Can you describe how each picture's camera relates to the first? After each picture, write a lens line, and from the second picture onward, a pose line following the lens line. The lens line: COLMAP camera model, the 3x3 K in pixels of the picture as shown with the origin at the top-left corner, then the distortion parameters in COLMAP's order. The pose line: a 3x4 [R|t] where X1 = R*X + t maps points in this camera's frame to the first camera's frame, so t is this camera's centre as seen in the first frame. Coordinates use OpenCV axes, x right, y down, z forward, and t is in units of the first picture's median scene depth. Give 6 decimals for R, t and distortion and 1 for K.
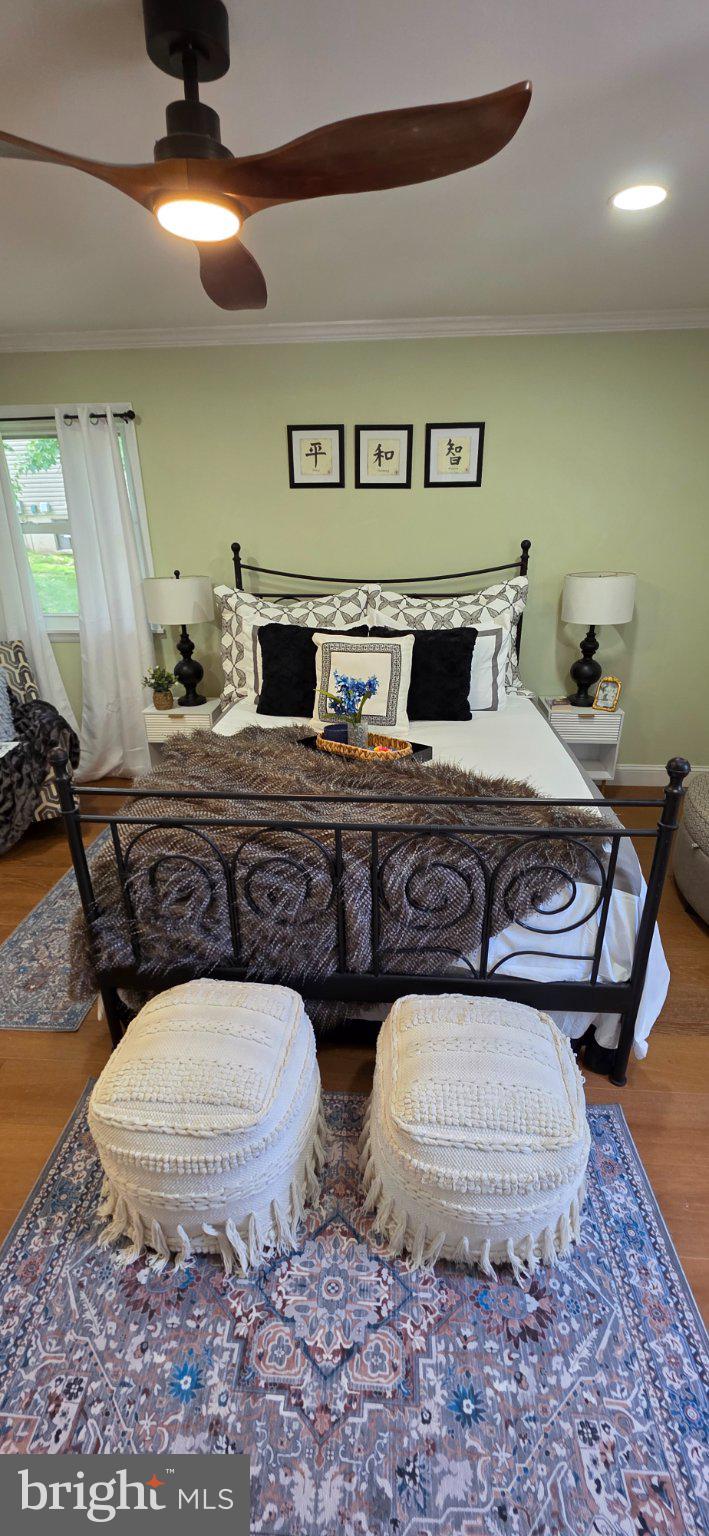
lens RADIAL K [[615.6, 0, 360.7], [0, 615.6, 766.6], [0, 0, 1]] dist [-0.005867, 0.001118]
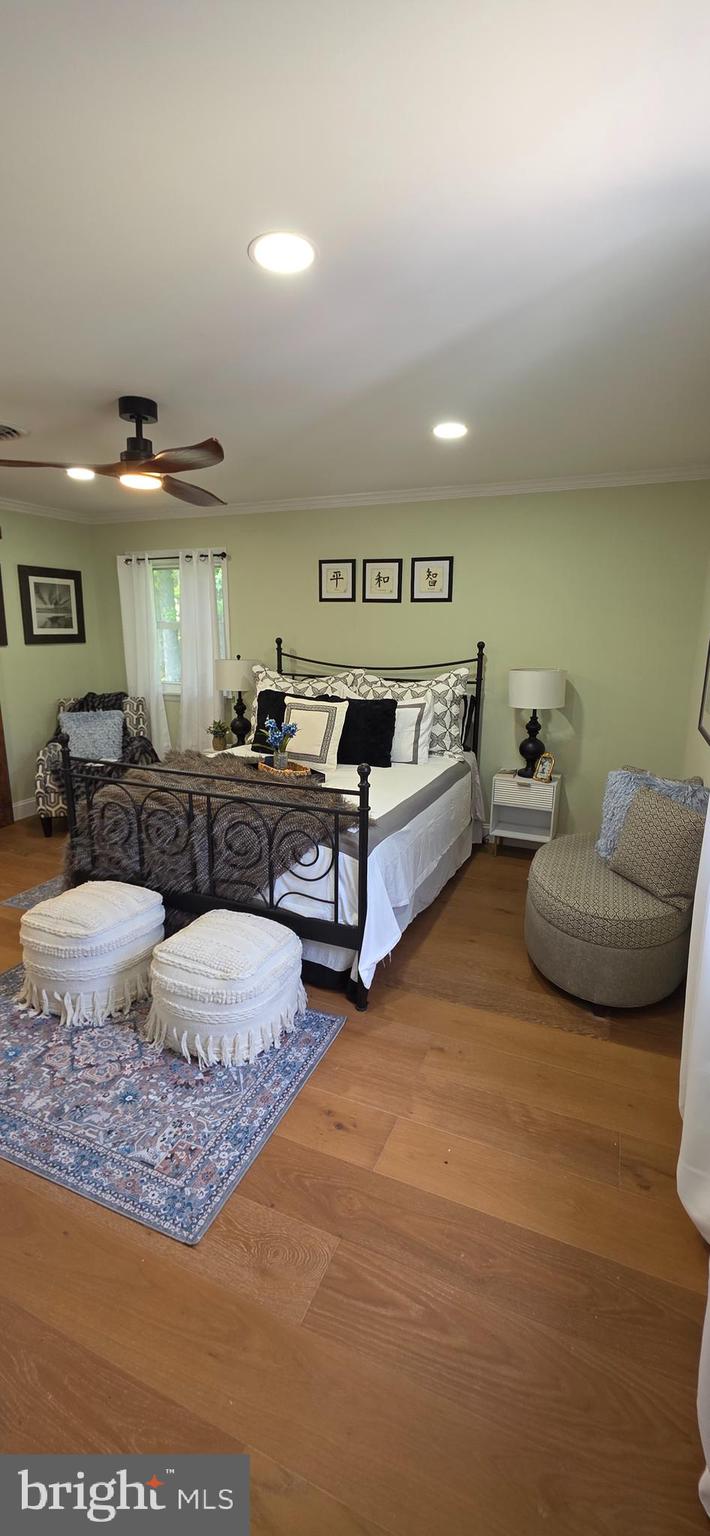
lens RADIAL K [[615.6, 0, 363.4], [0, 615.6, 763.1], [0, 0, 1]] dist [-0.005867, 0.001118]
pose [[0.947295, 0.090649, -0.307271, 0.866033], [-0.140866, 0.979297, -0.145374, 0.187174], [0.287732, 0.180996, 0.940452, -0.429316]]
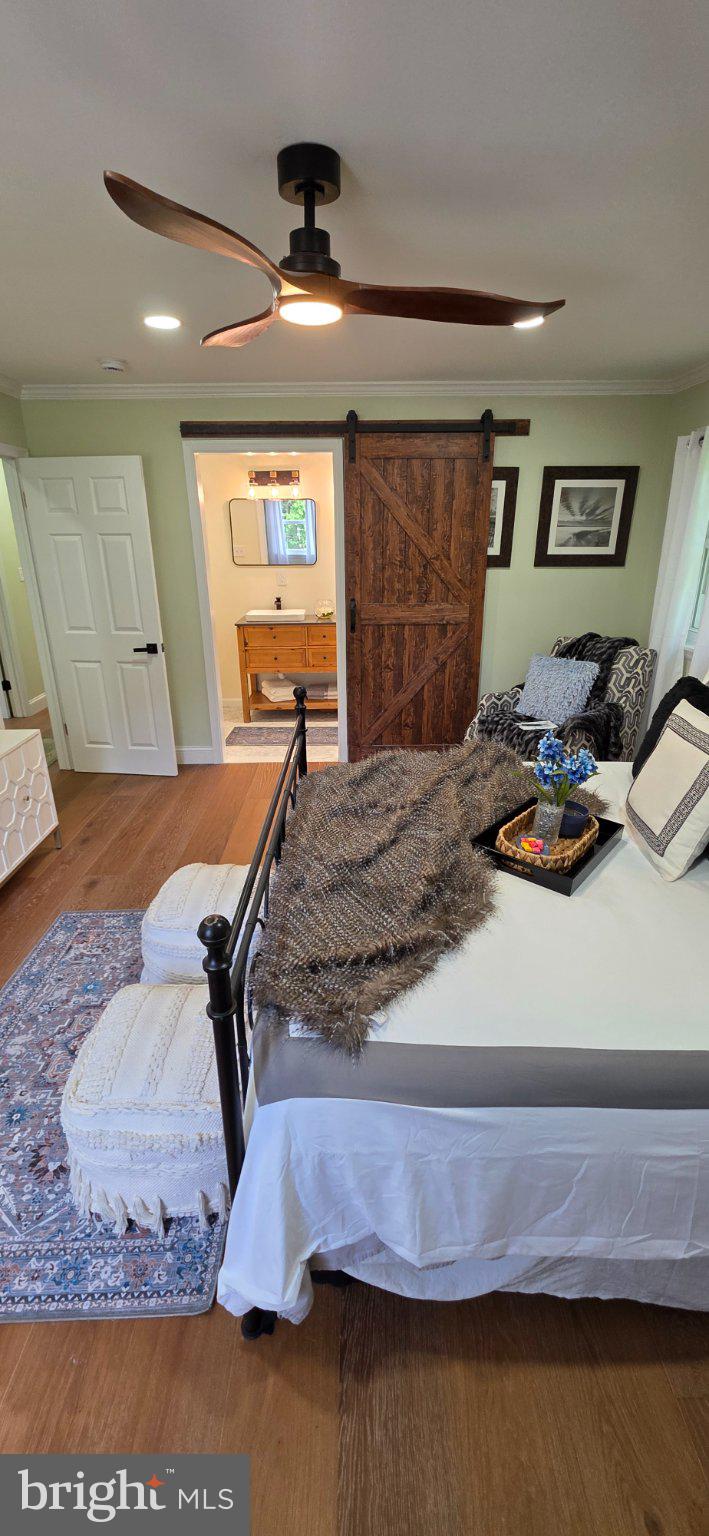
lens RADIAL K [[615.6, 0, 357.8], [0, 615.6, 769.6], [0, 0, 1]] dist [-0.005867, 0.001118]
pose [[0.076530, 0.372734, -0.924777, 0.922319], [-0.376838, 0.869515, 0.319275, -0.361287], [0.923112, 0.324057, 0.207005, 0.819502]]
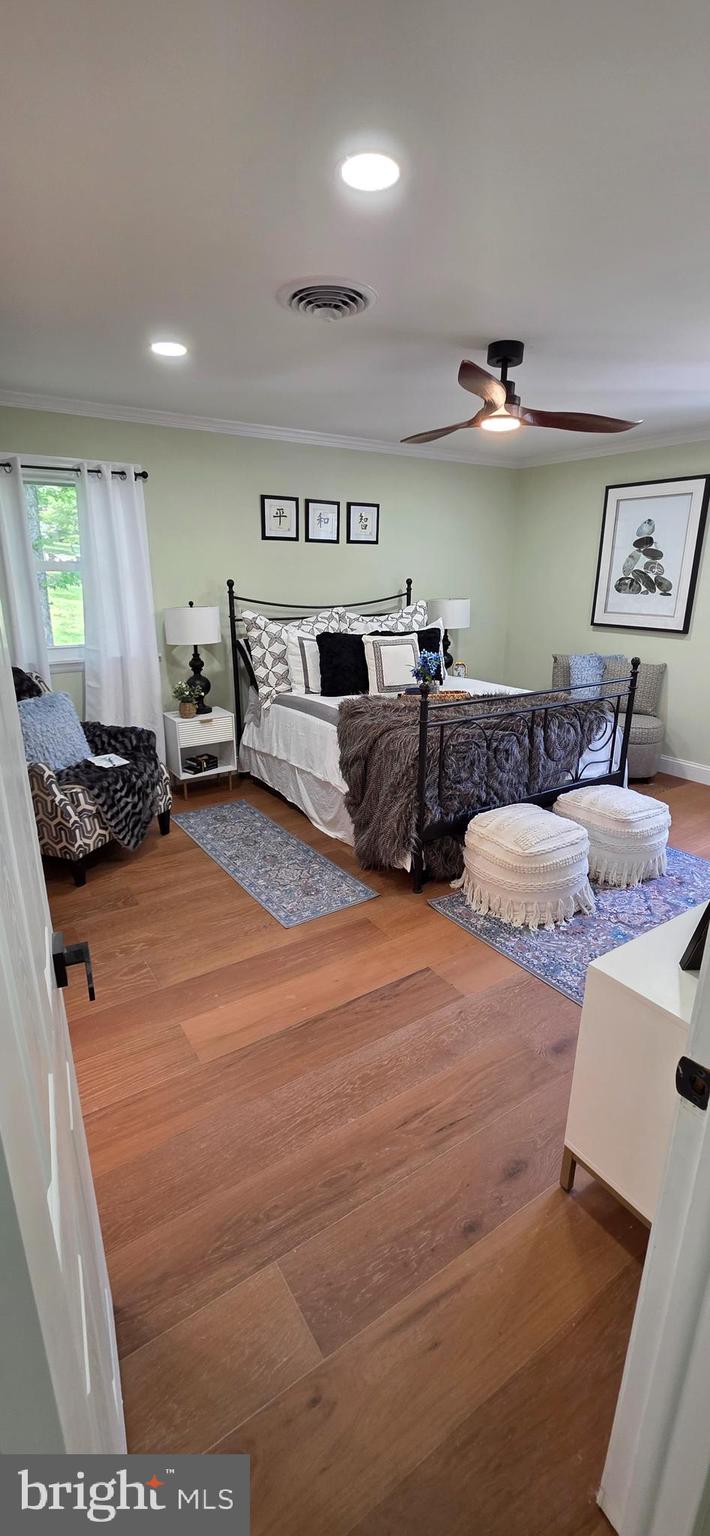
lens RADIAL K [[615.6, 0, 358.6], [0, 615.6, 759.5], [0, 0, 1]] dist [-0.005867, 0.001118]
pose [[0.794986, -0.164163, 0.583993, -1.568931], [0.218284, 0.975617, -0.022899, 0.167263], [-0.565994, 0.145681, 0.811436, -0.244994]]
